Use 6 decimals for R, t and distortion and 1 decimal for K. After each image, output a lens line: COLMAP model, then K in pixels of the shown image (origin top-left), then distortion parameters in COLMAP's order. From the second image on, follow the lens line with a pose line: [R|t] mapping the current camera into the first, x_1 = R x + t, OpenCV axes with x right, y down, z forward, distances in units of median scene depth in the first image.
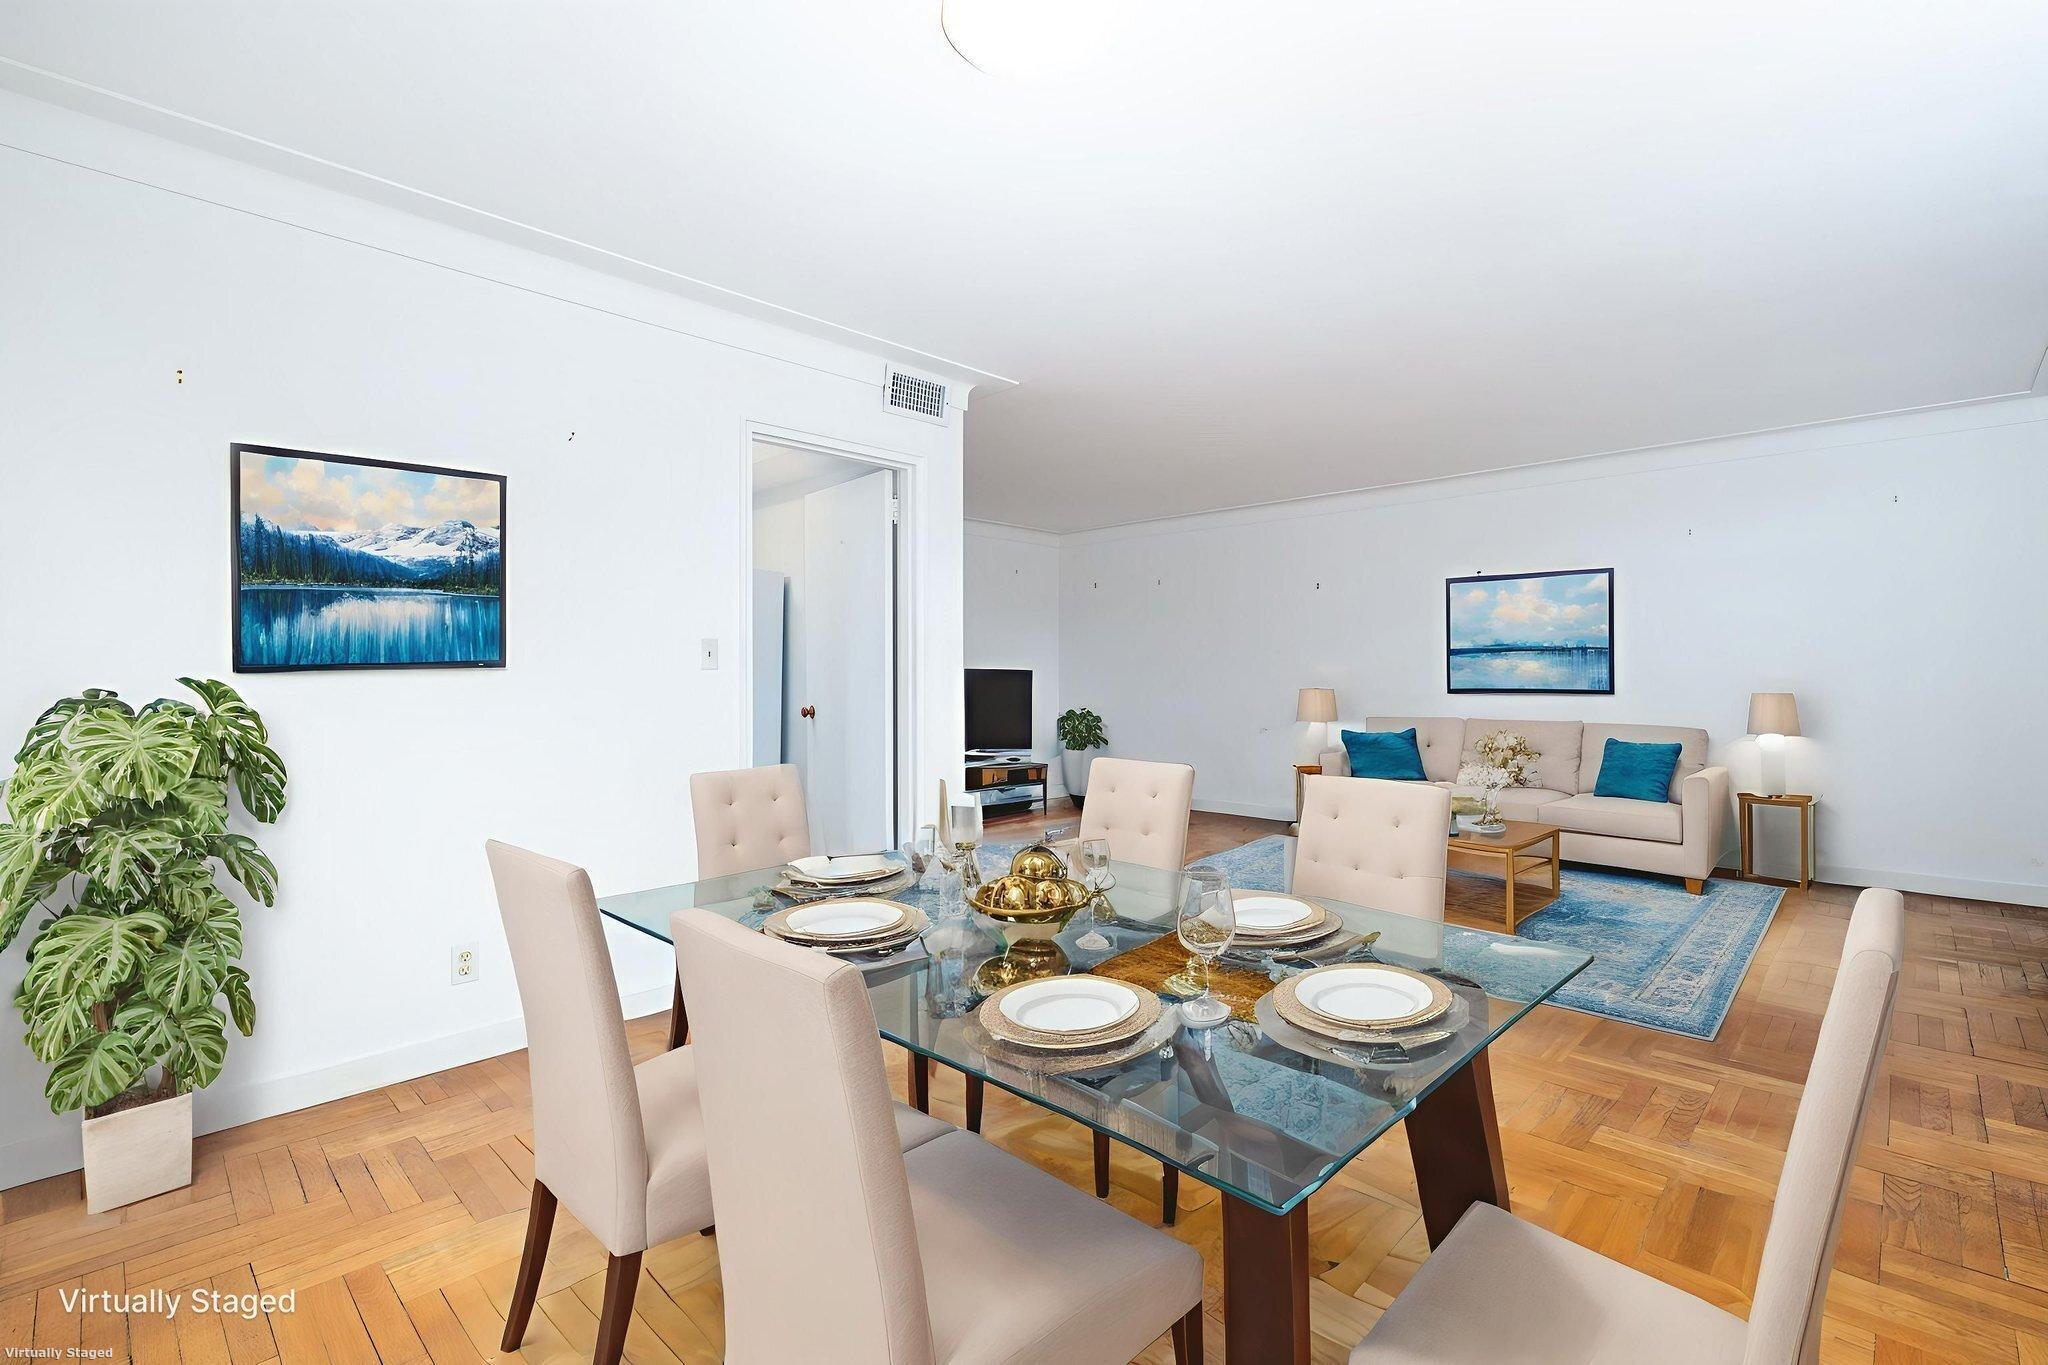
lens RADIAL K [[920.1, 0, 1023.4], [0, 920.1, 672.1], [0, 0, 1]] dist [-0.000324, -0.000165]
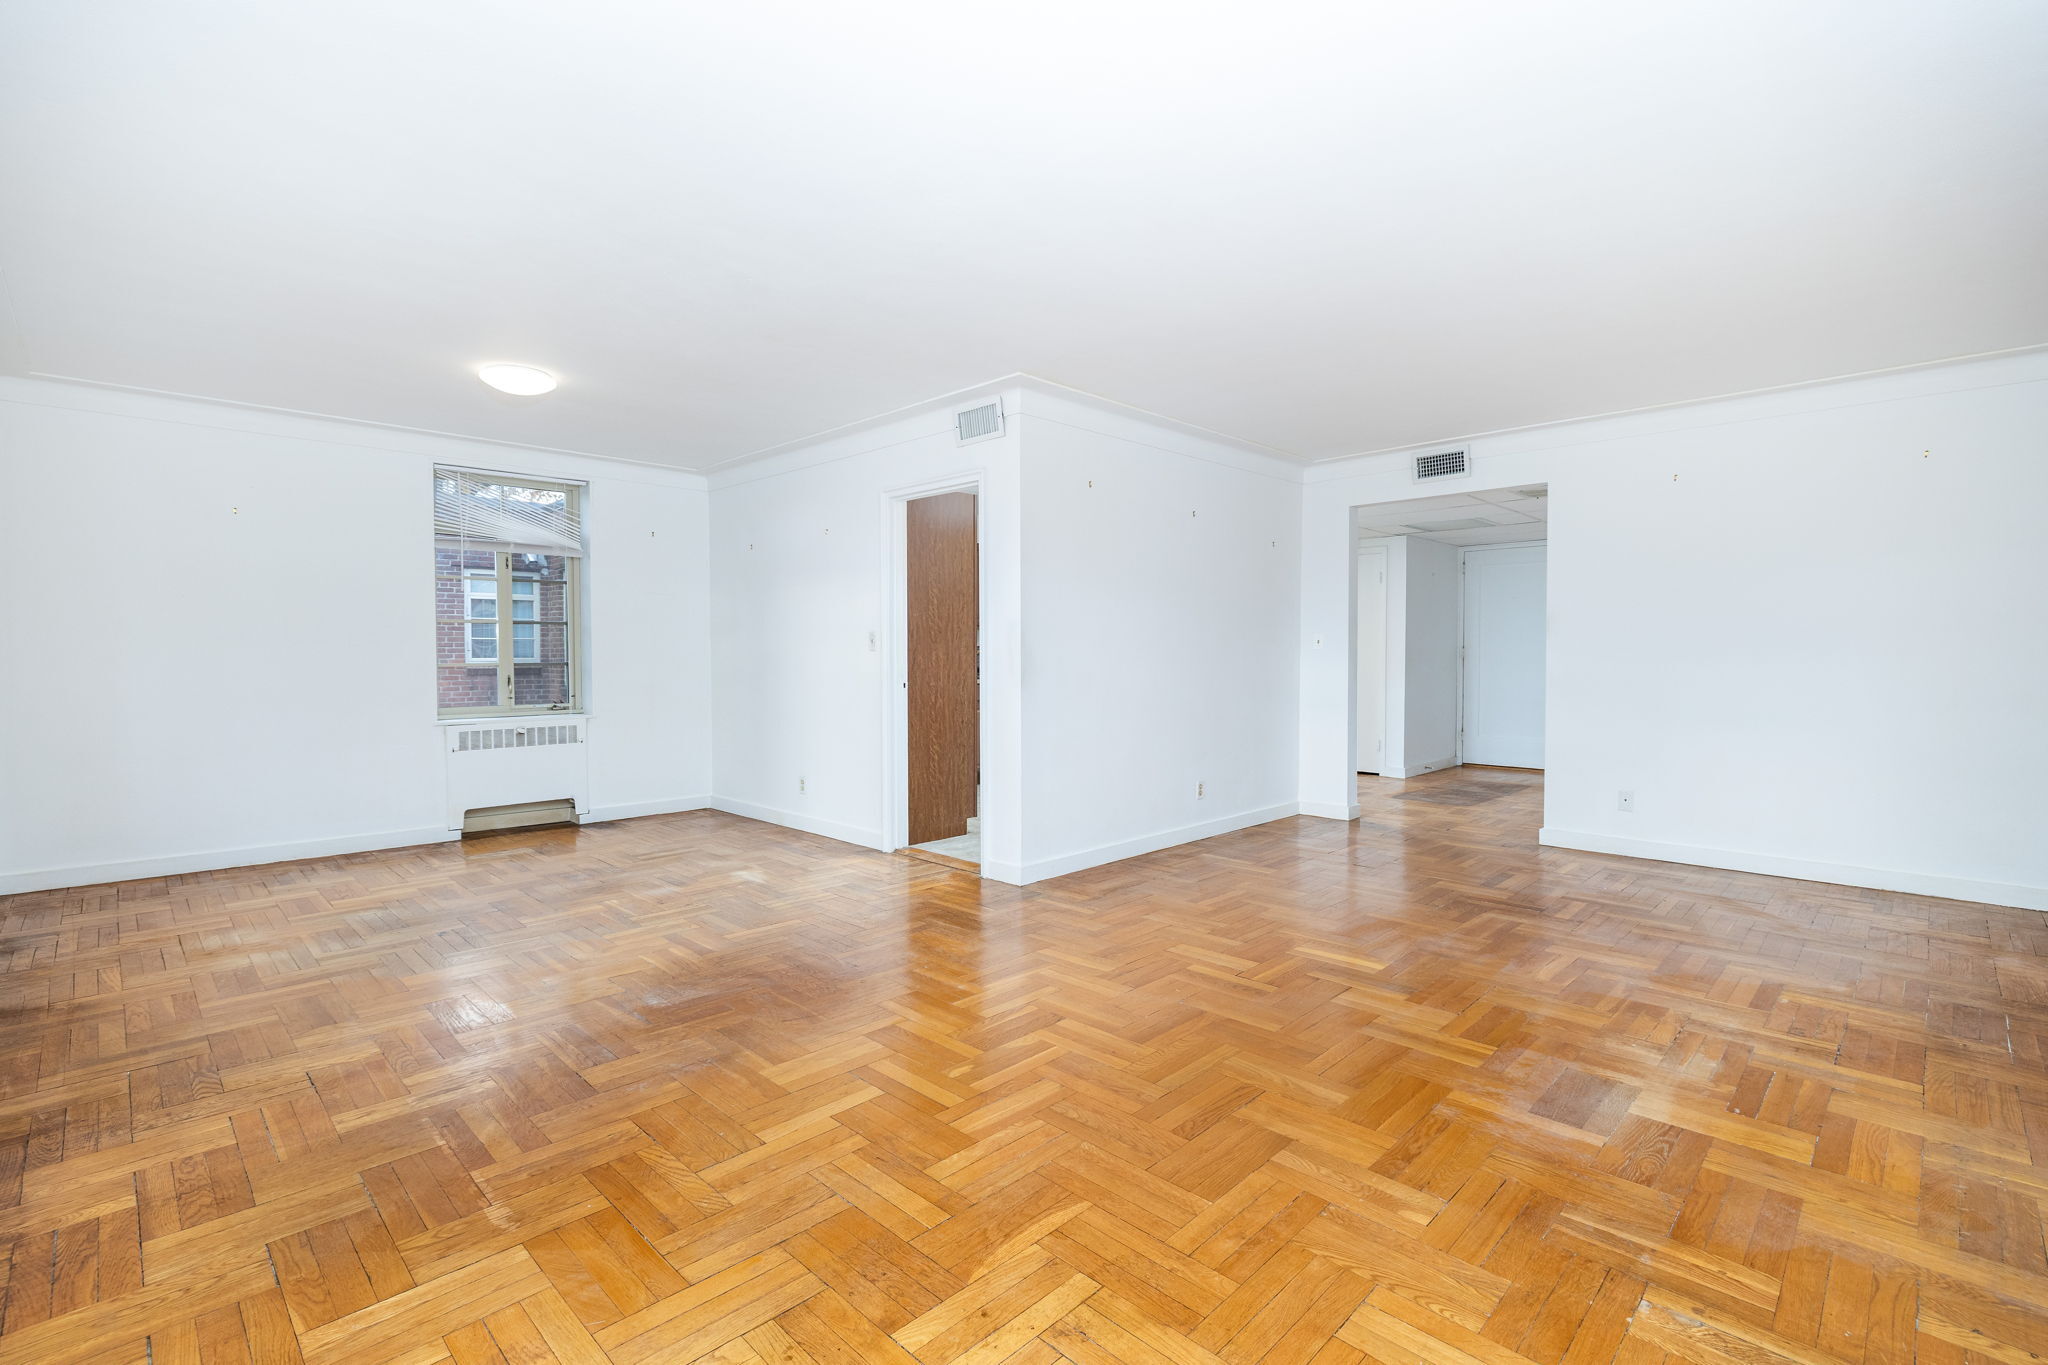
lens RADIAL K [[920.1, 0, 1023.4], [0, 920.1, 672.1], [0, 0, 1]] dist [-0.000324, -0.000165]
pose [[-0.013068, 0.022445, -0.999663, 1.857895], [0.001052, 0.999748, 0.022433, -0.005431], [0.999914, -0.000758, -0.013089, 1.815796]]
